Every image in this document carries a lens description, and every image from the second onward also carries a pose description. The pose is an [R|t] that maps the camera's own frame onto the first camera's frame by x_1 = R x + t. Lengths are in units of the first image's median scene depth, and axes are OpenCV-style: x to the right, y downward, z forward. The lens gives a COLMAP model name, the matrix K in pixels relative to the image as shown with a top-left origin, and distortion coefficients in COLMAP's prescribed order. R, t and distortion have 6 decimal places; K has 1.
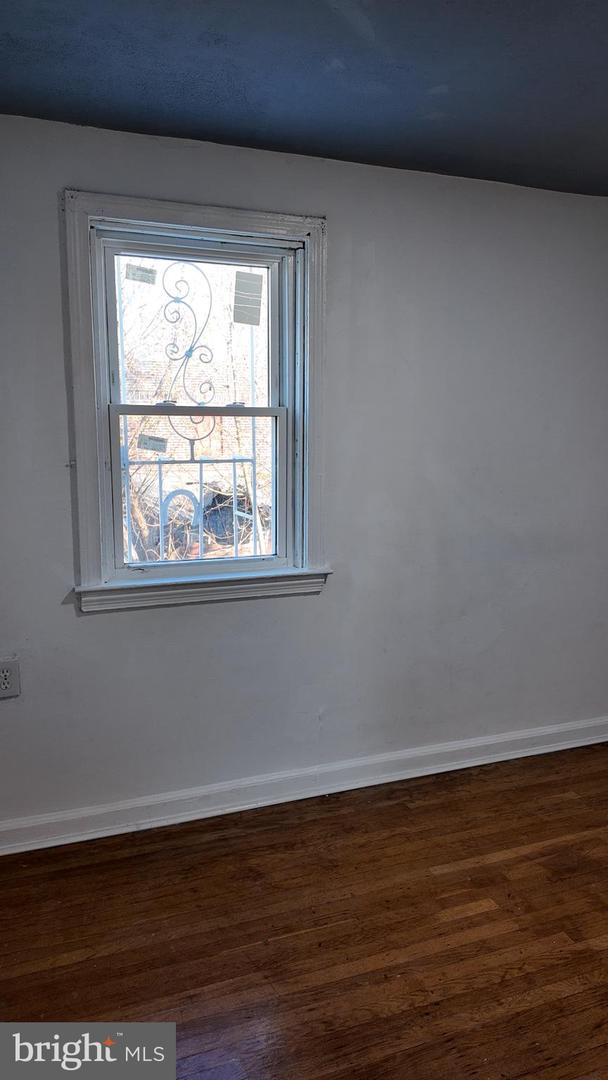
lens RADIAL K [[789.0, 0, 304.0], [0, 789.0, 540.0], [0, 0, 1]] dist [0.072306, -0.093464]
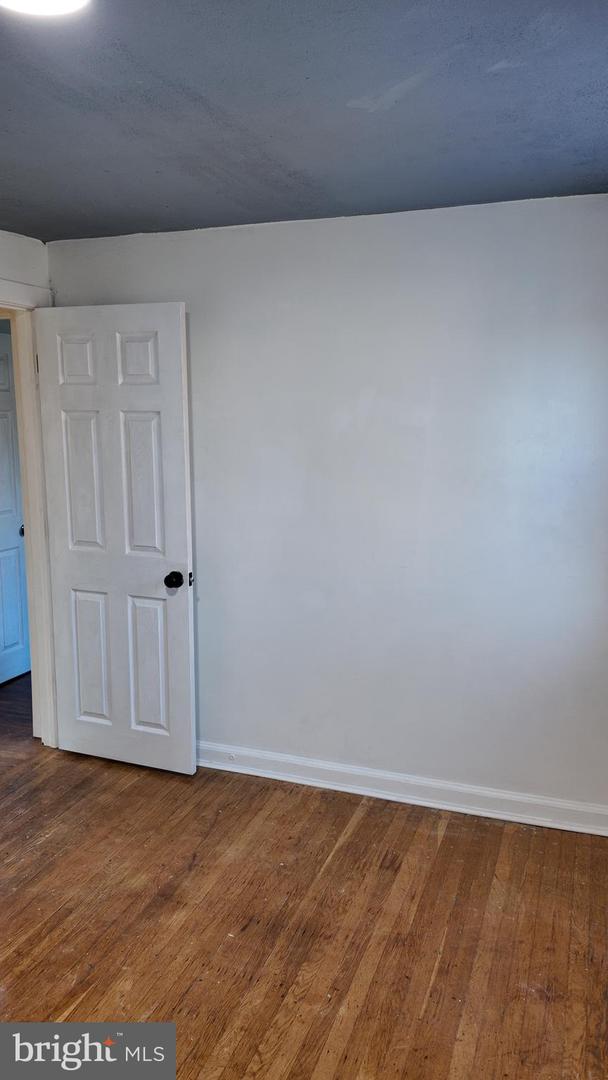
lens RADIAL K [[789.0, 0, 304.0], [0, 789.0, 540.0], [0, 0, 1]] dist [0.072306, -0.093464]
pose [[-0.664638, 0.118991, -0.737630, 0.914041], [-0.106620, 0.962029, 0.251260, -0.324086], [0.739519, 0.245643, -0.626715, 1.598770]]
